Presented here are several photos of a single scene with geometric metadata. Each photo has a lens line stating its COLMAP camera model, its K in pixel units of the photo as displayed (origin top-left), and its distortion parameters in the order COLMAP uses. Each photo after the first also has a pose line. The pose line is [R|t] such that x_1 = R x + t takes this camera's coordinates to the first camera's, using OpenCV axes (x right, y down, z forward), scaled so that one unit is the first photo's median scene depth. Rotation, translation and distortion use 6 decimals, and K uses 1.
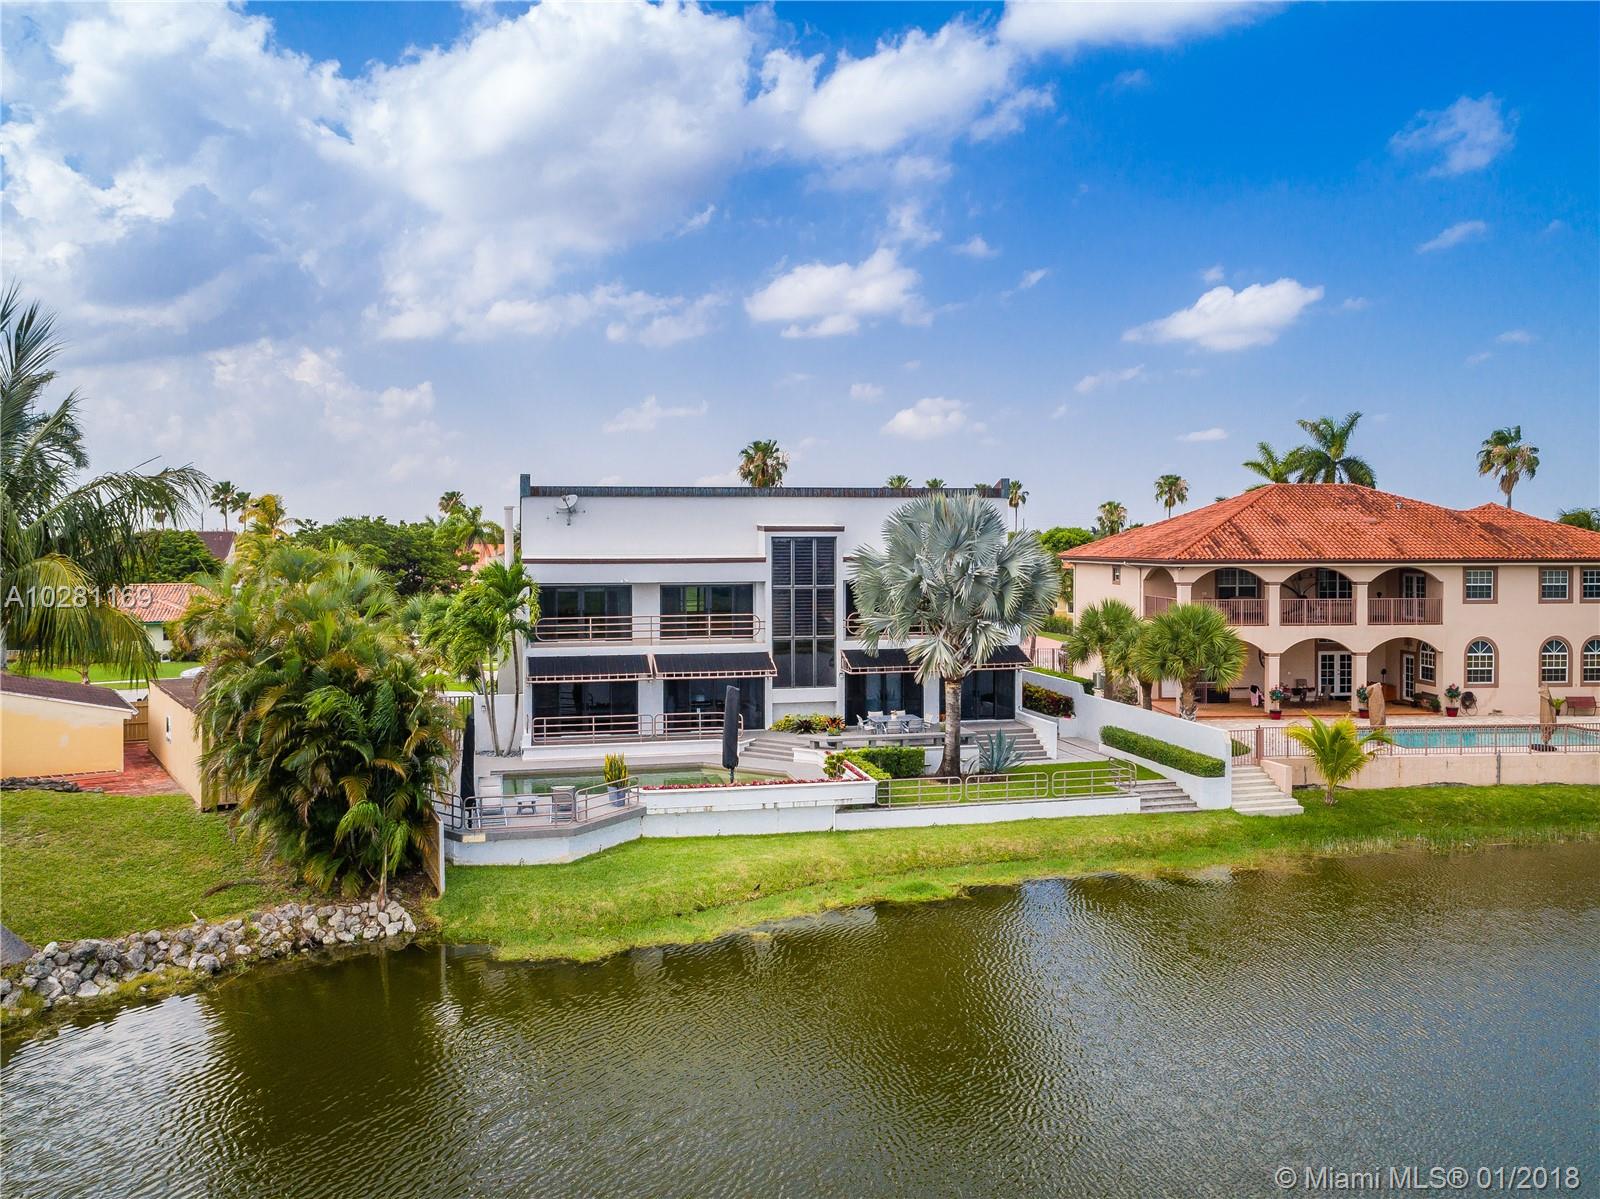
lens RADIAL K [[1207.7, 0, 800.0], [0, 1207.7, 599.5], [0, 0, 1]] dist [-0.003469, -0.008167]
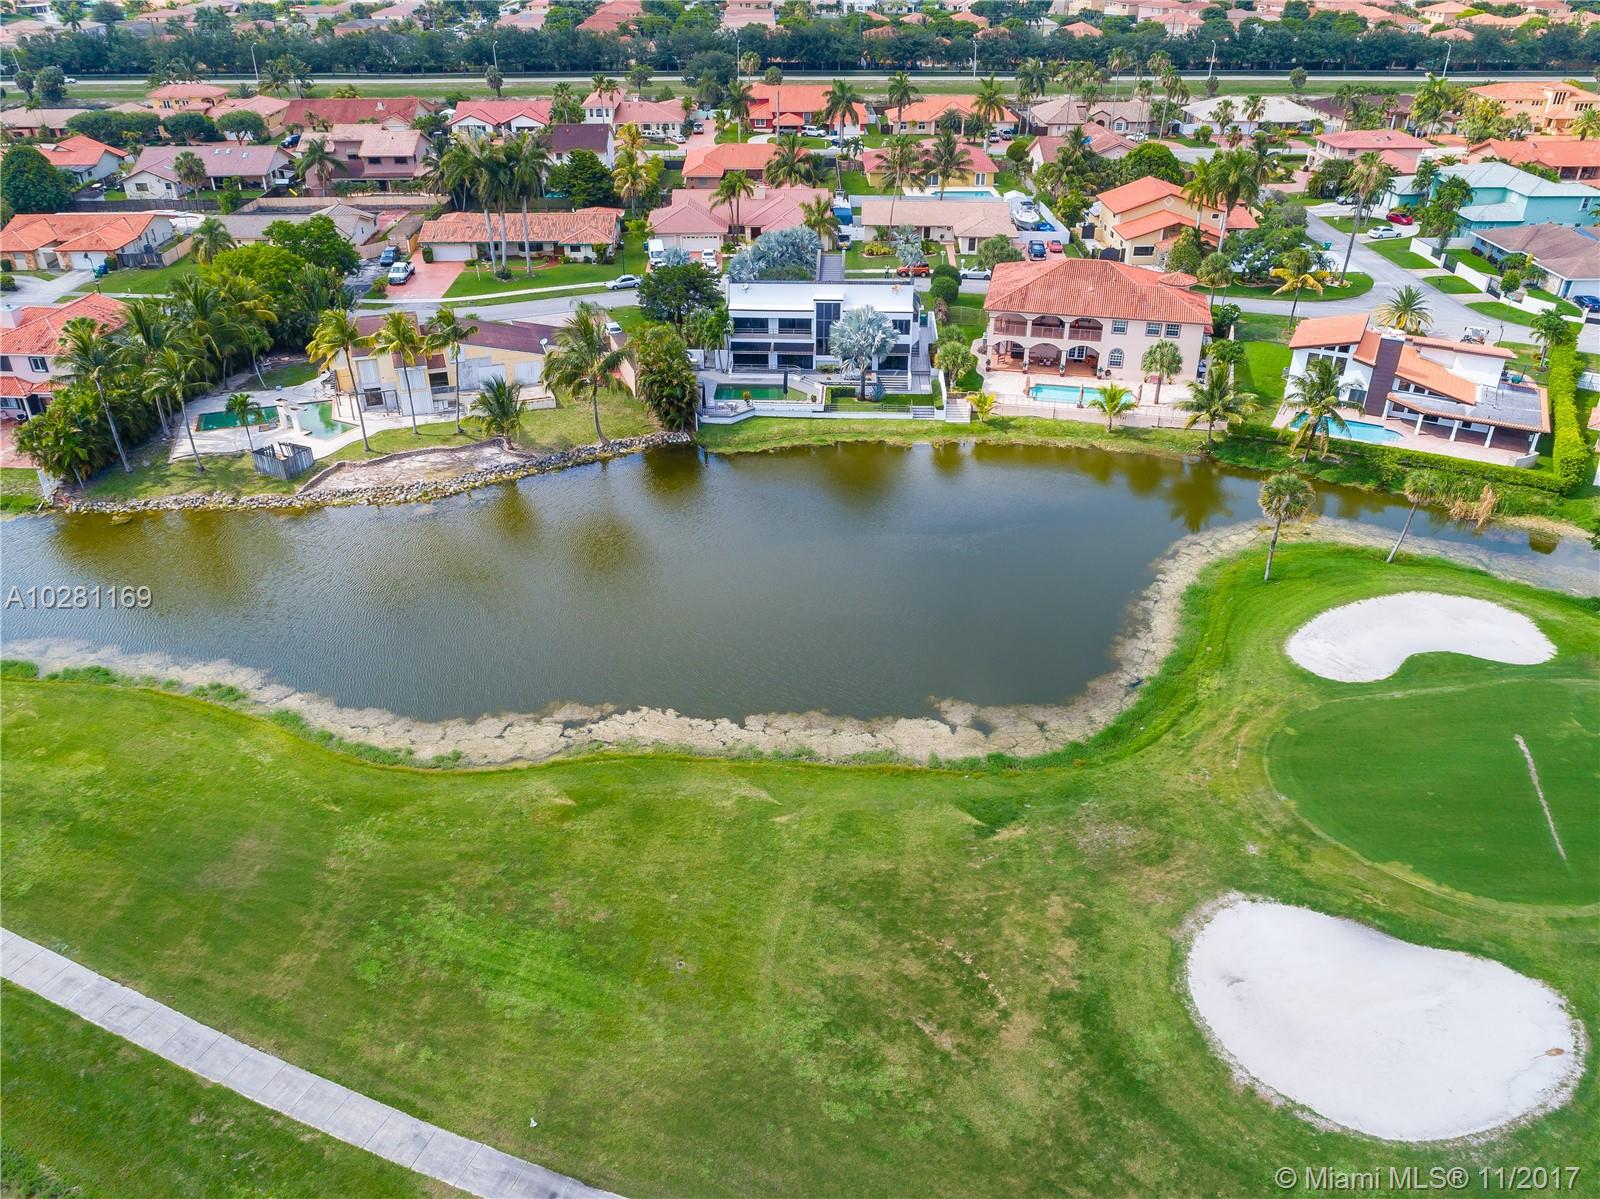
lens RADIAL K [[1207.7, 0, 800.0], [0, 1207.7, 599.5], [0, 0, 1]] dist [-0.003469, -0.008167]
pose [[0.955076, 0.149403, -0.255945, 0.762277], [-0.006219, 0.873542, 0.486709, -0.816417], [0.296295, -0.463252, 0.835229, -1.669655]]
